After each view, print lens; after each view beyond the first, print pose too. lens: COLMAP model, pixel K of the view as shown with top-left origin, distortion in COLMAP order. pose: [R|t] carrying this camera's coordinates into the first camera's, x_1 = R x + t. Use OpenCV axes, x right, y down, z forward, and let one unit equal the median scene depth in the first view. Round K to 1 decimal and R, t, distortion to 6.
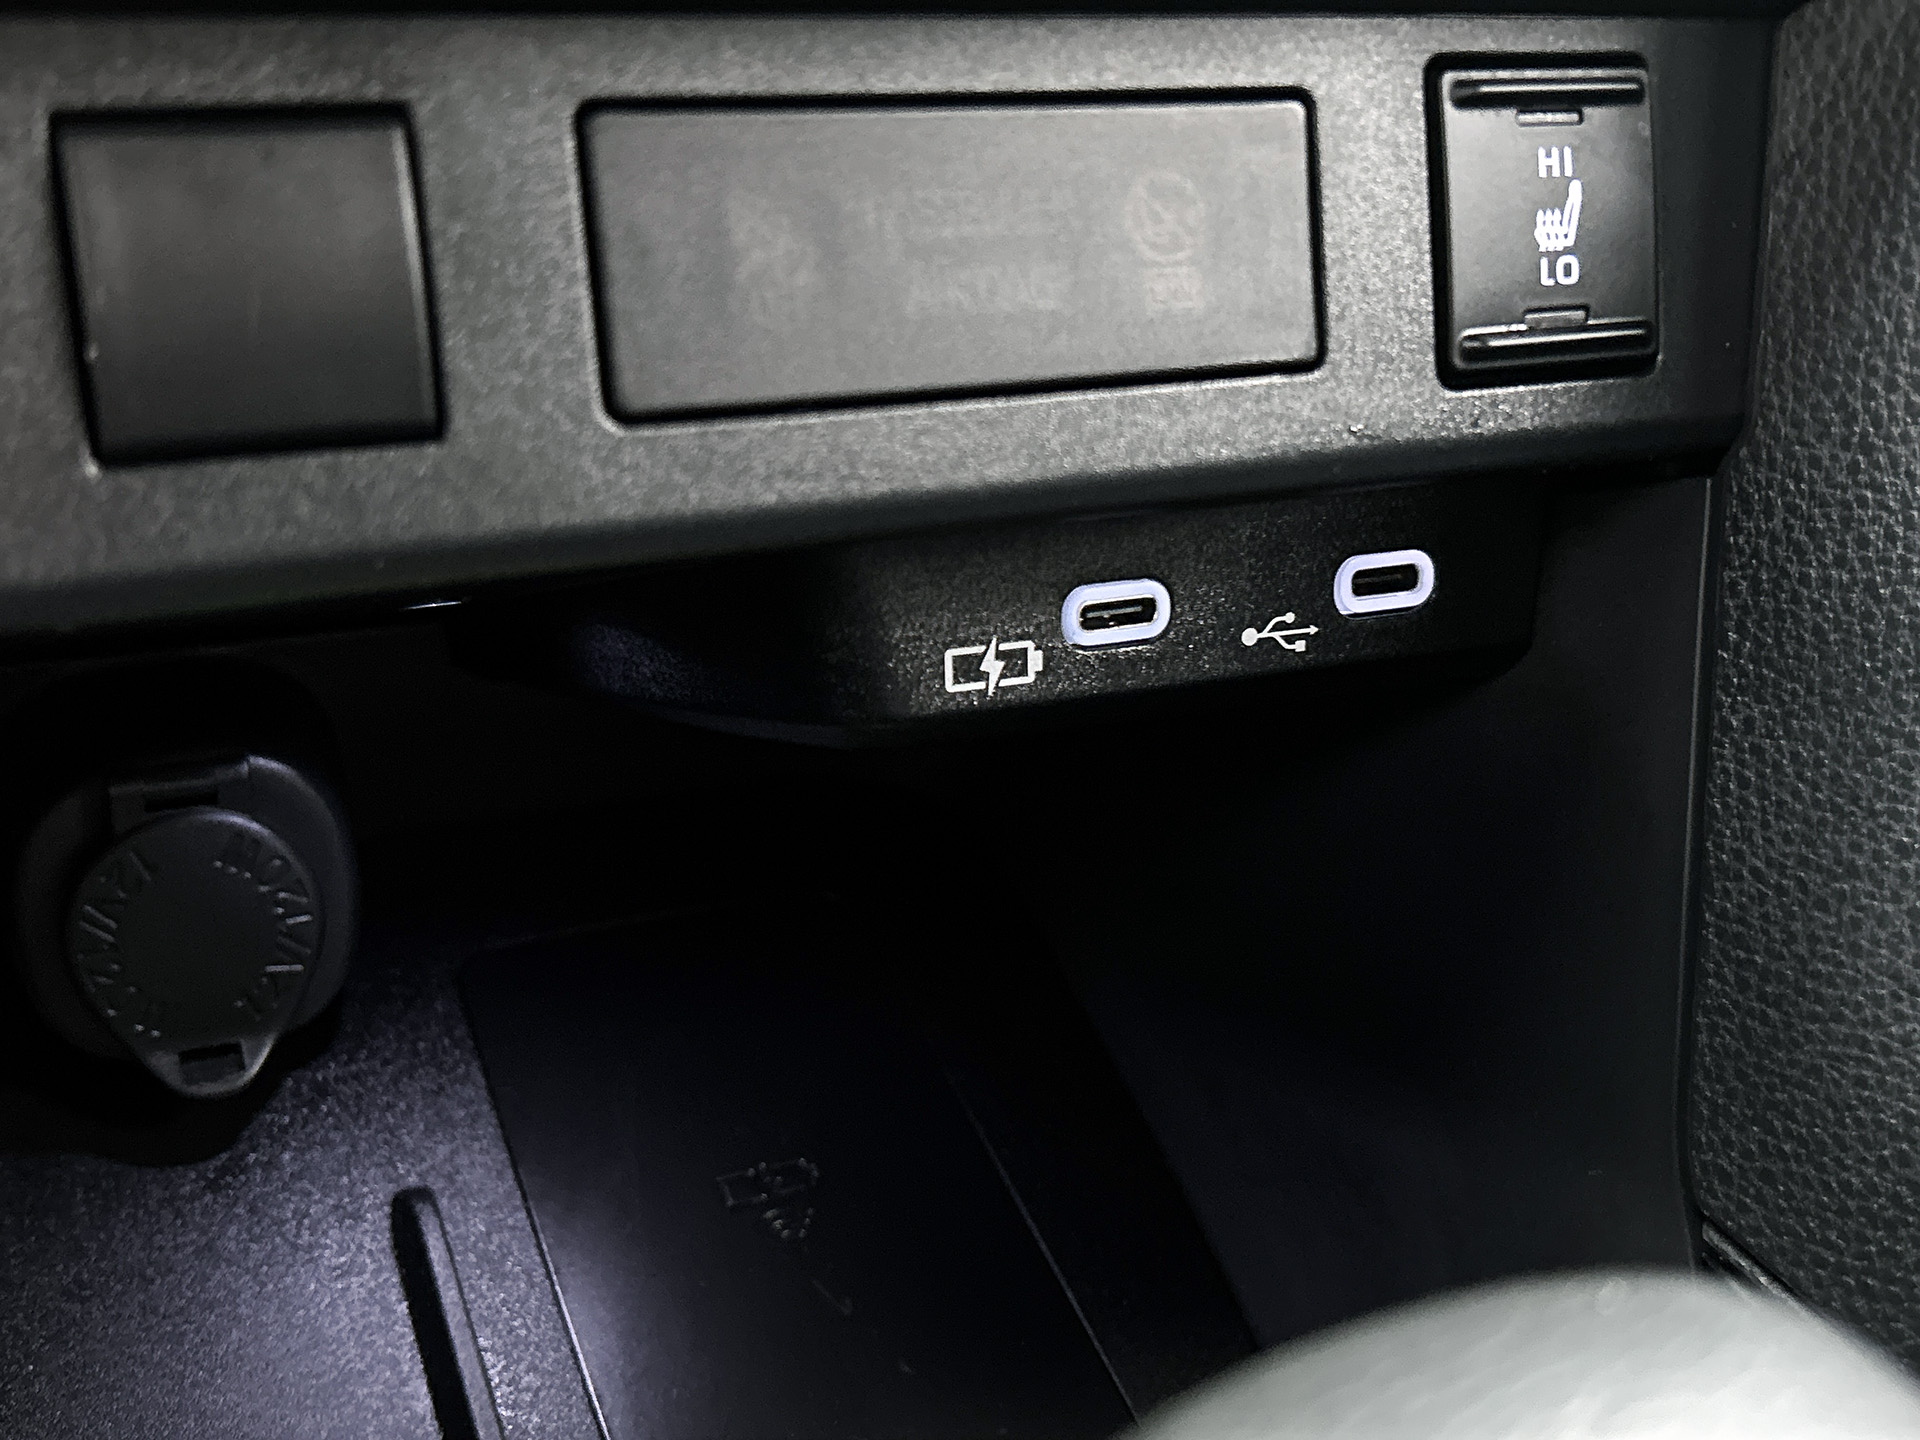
lens RADIAL K [[2024.0, 0, 961.3], [0, 2024.0, 720.5], [0, 0, 1]] dist [0.056724, 0.000000]
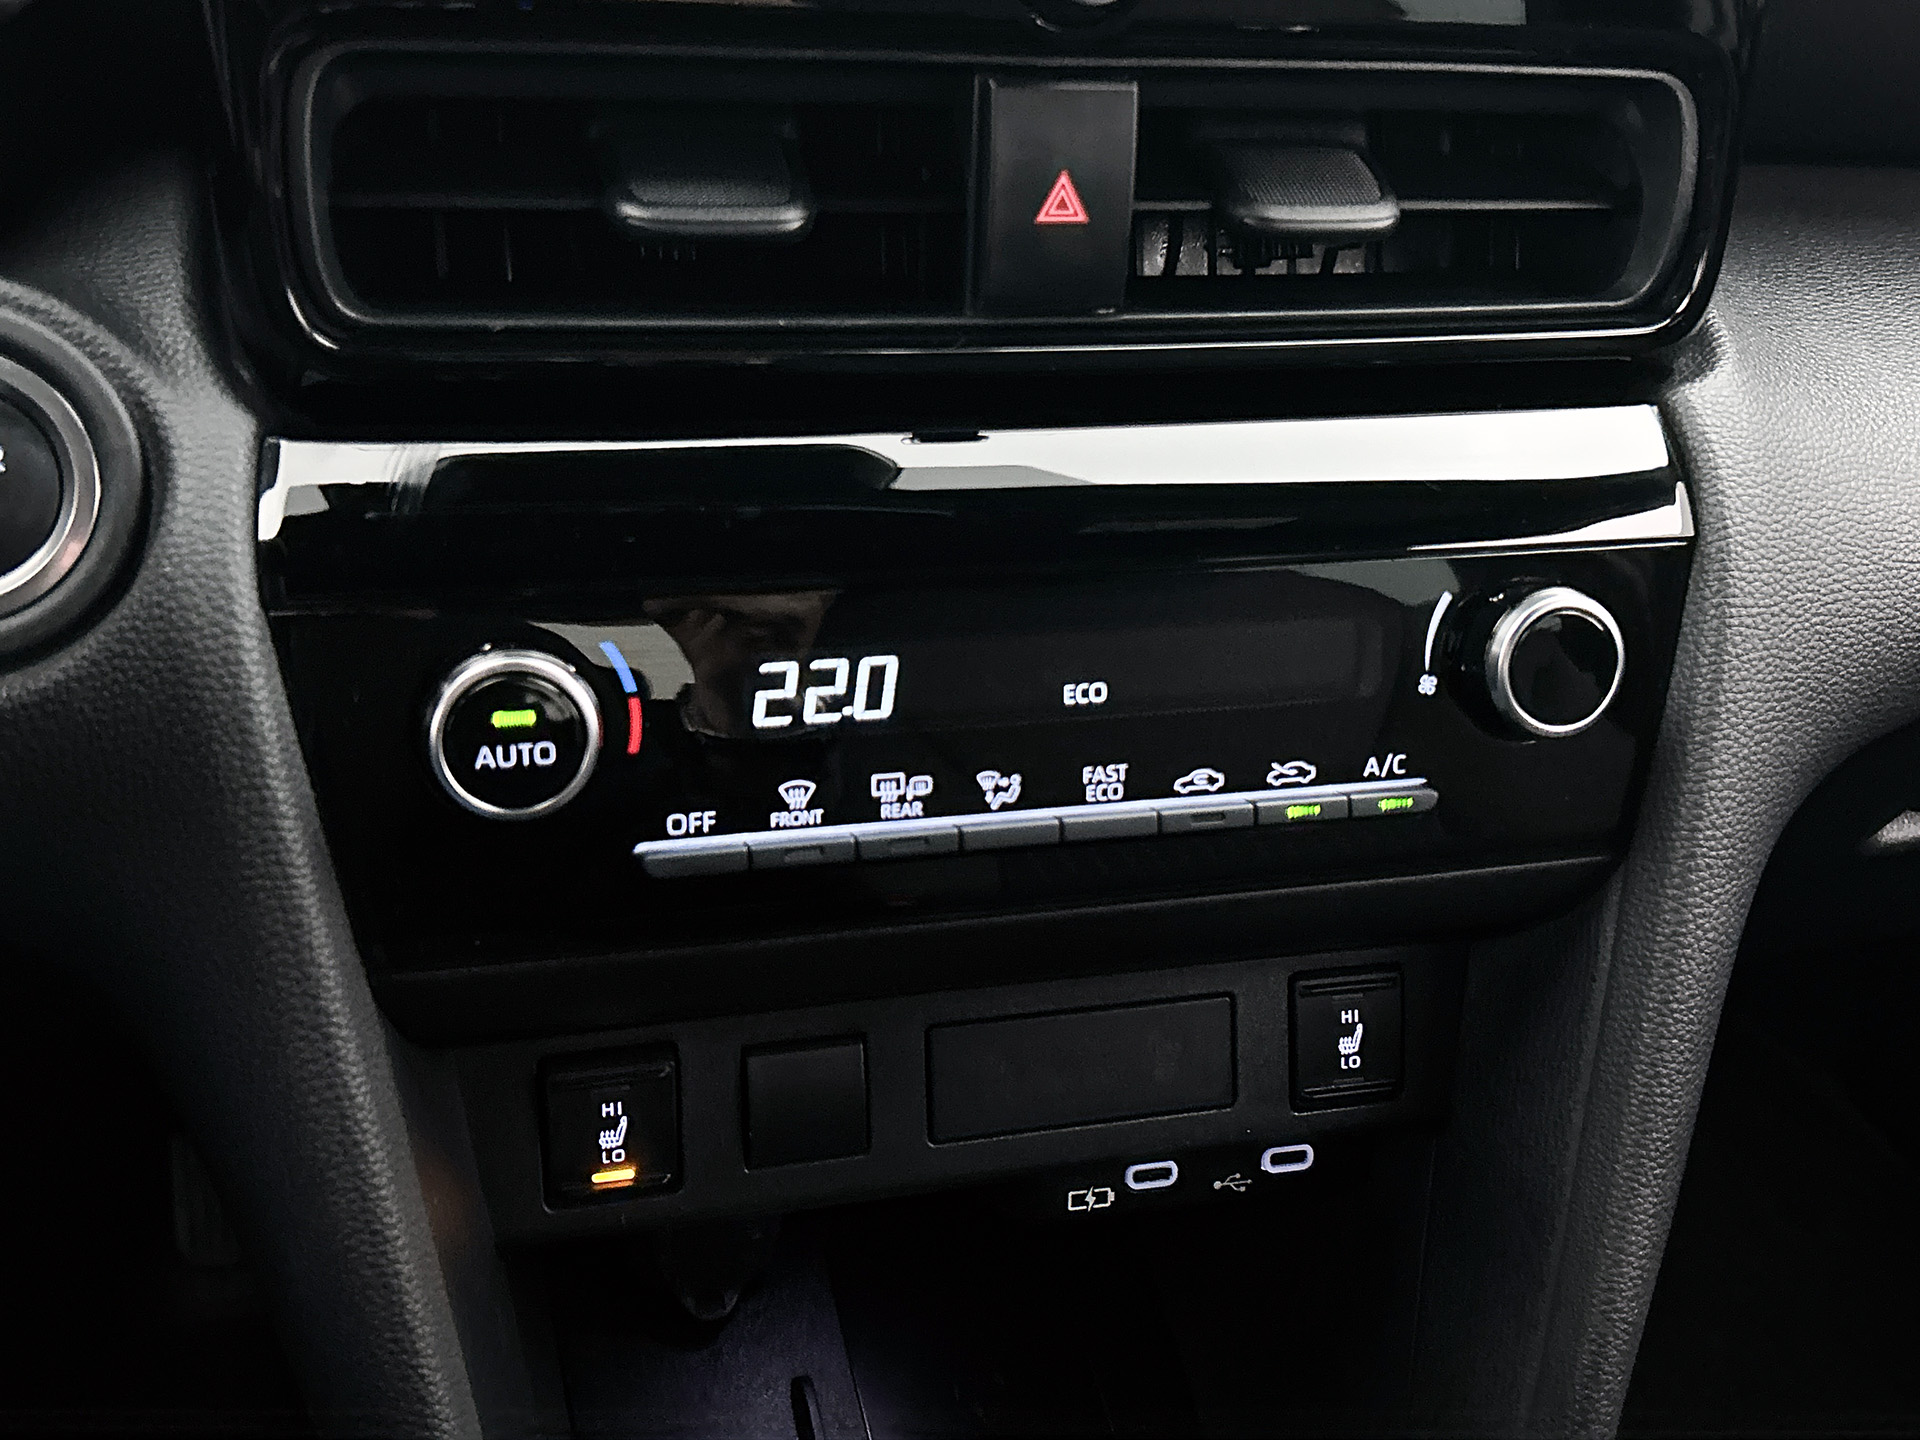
lens RADIAL K [[2024.0, 0, 978.0], [0, 2024.0, 720.2], [0, 0, 1]] dist [0.056724, 0.000000]
pose [[0.988742, 0.072646, -0.130815, 0.144066], [-0.072326, 0.997355, 0.007202, -0.548087], [0.130992, 0.002340, 0.991381, -1.195456]]
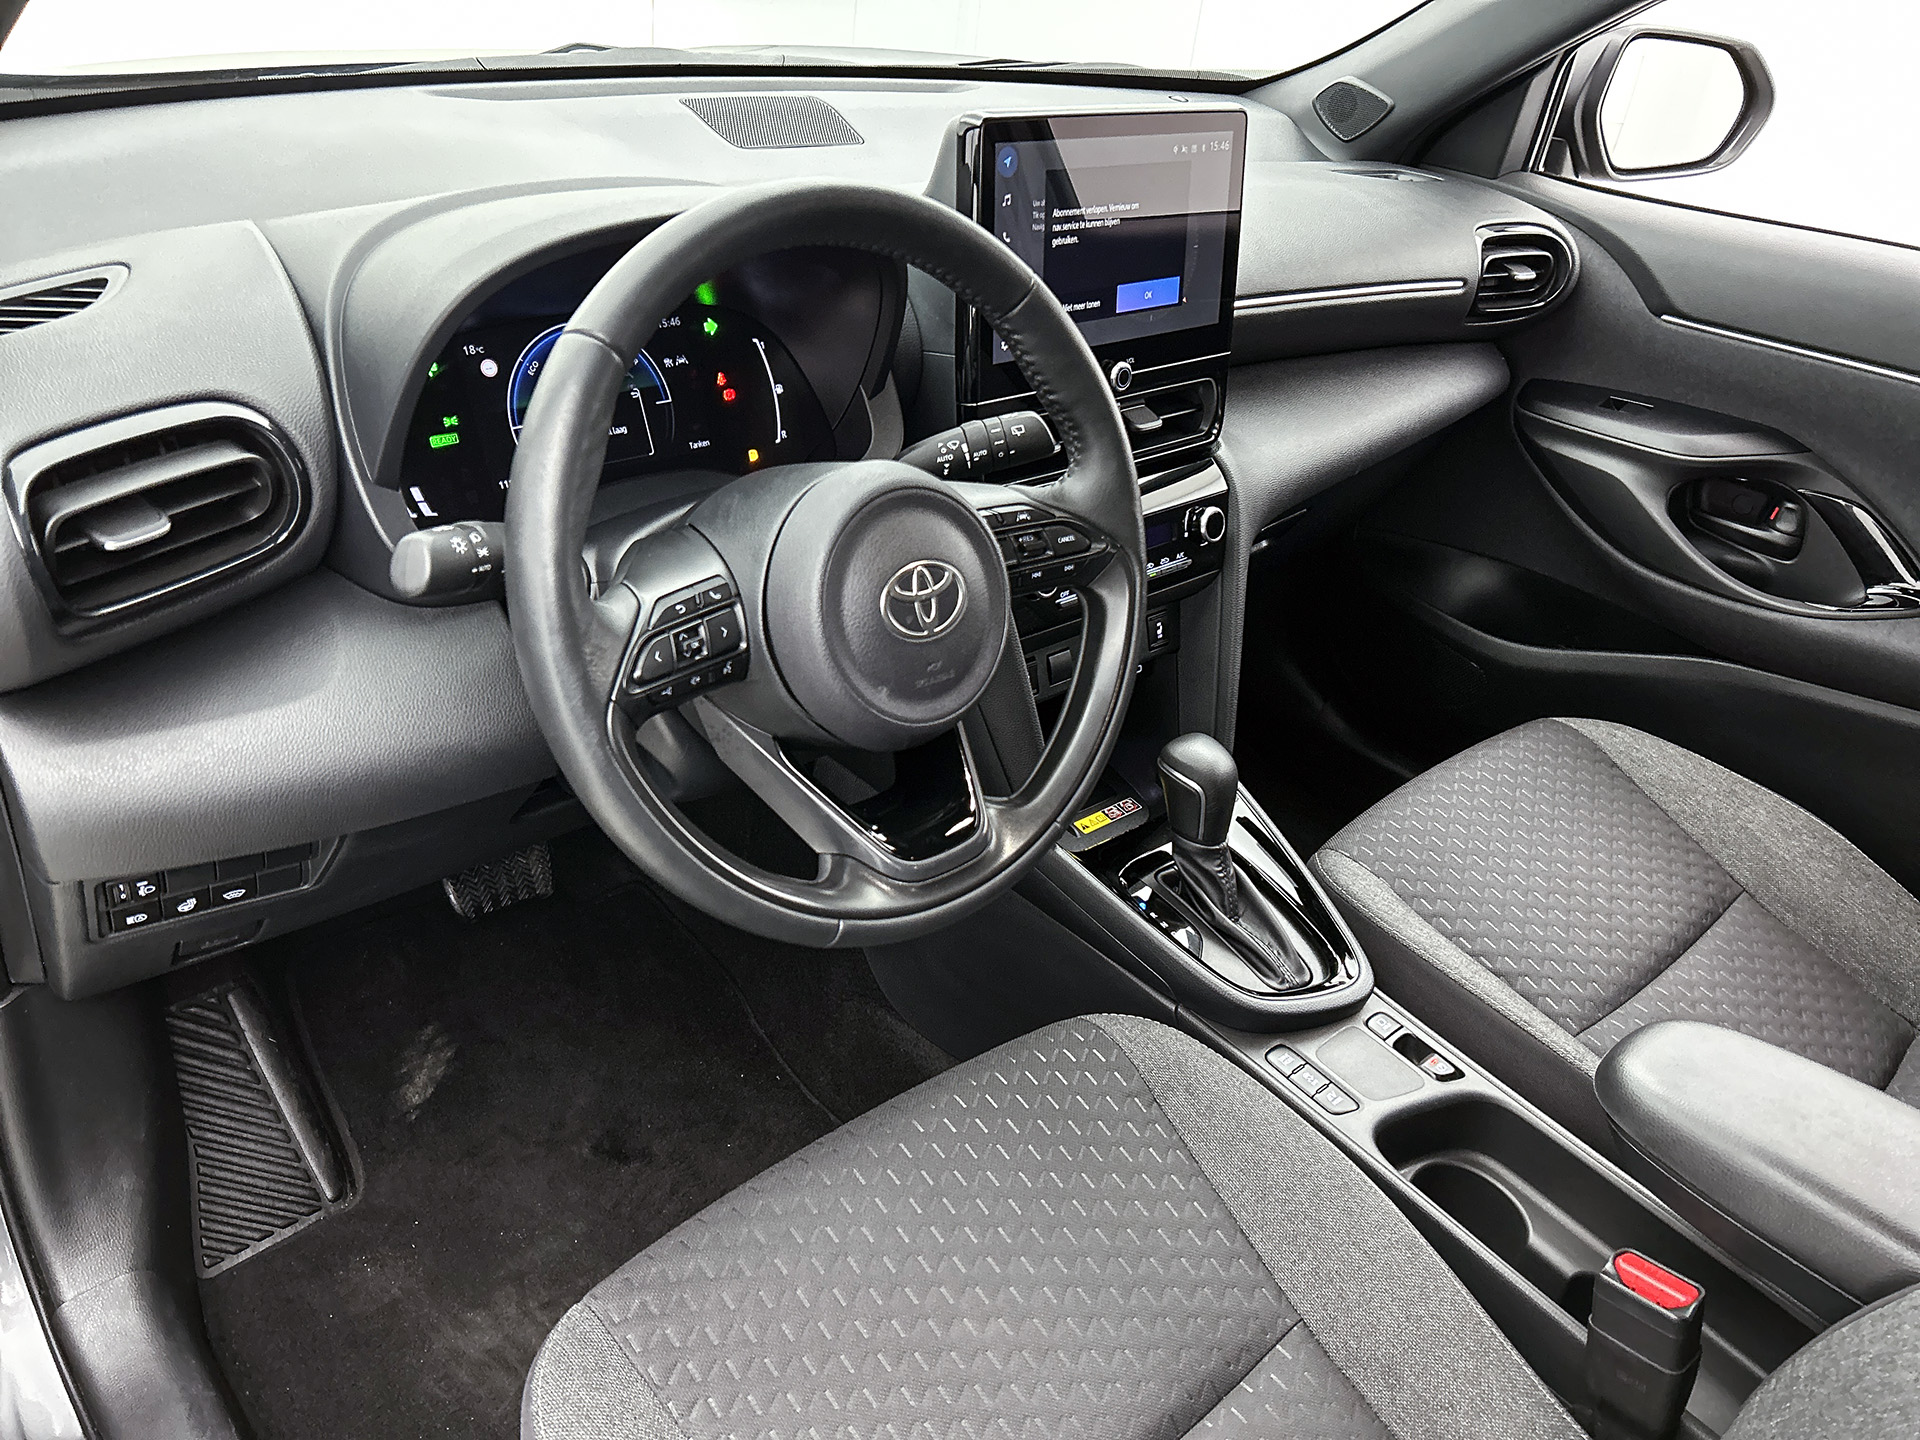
lens RADIAL K [[1459.7, 0, 963.9], [0, 1459.7, 725.9], [0, 0, 1]] dist [0.050127, -0.060777]
pose [[0.954587, -0.129466, 0.268333, -2.092743], [0.102824, 0.988472, 0.111128, -0.580870], [-0.279627, -0.078491, 0.956895, -4.450470]]
